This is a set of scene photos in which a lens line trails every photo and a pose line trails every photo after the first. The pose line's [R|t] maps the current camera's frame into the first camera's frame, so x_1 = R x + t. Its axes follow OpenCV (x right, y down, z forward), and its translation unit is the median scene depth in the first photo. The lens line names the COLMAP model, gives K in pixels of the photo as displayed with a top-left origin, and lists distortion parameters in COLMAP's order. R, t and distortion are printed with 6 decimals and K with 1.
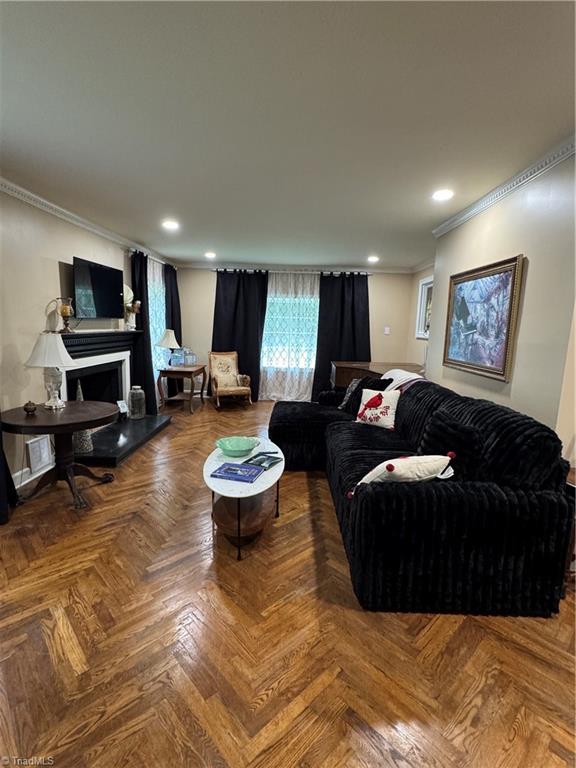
lens RADIAL K [[374.3, 0, 288.0], [0, 374.3, 384.0], [0, 0, 1]] dist [0.000669, 0.000090]
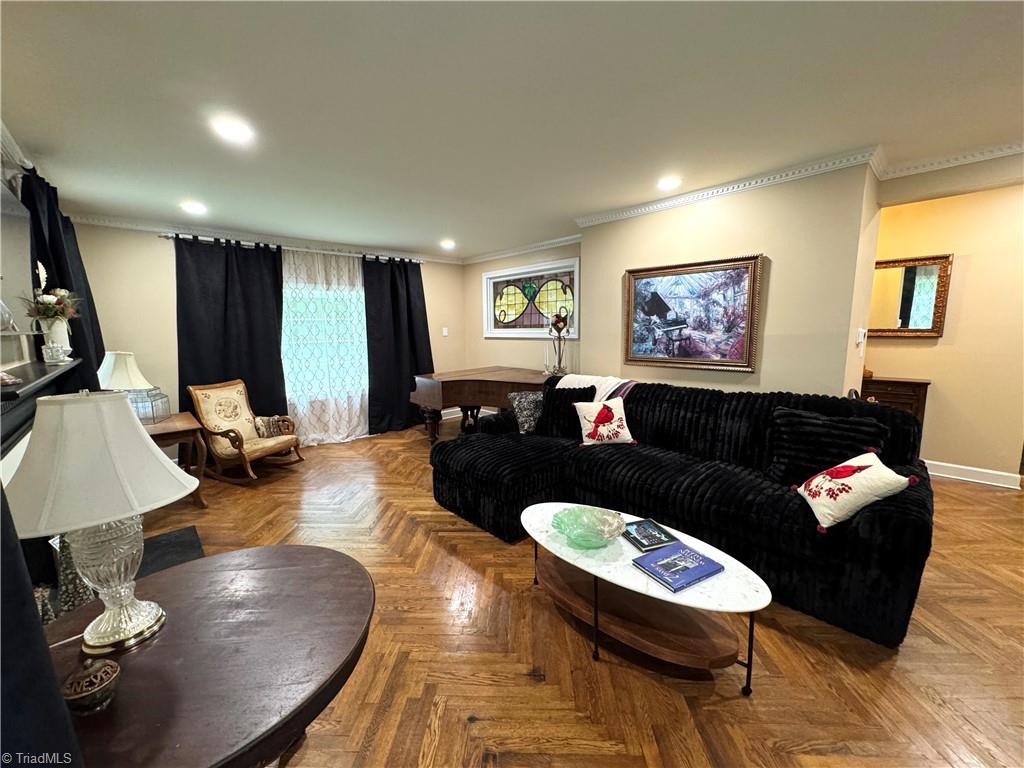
lens RADIAL K [[407.5, 0, 512.0], [0, 407.5, 384.0], [0, 0, 1]] dist [-0.000966, -0.000037]
pose [[0.712850, -0.137644, 0.687676, -0.287440], [0.143695, 0.988414, 0.048885, -0.052056], [-0.686438, 0.063968, 0.724370, 0.257070]]
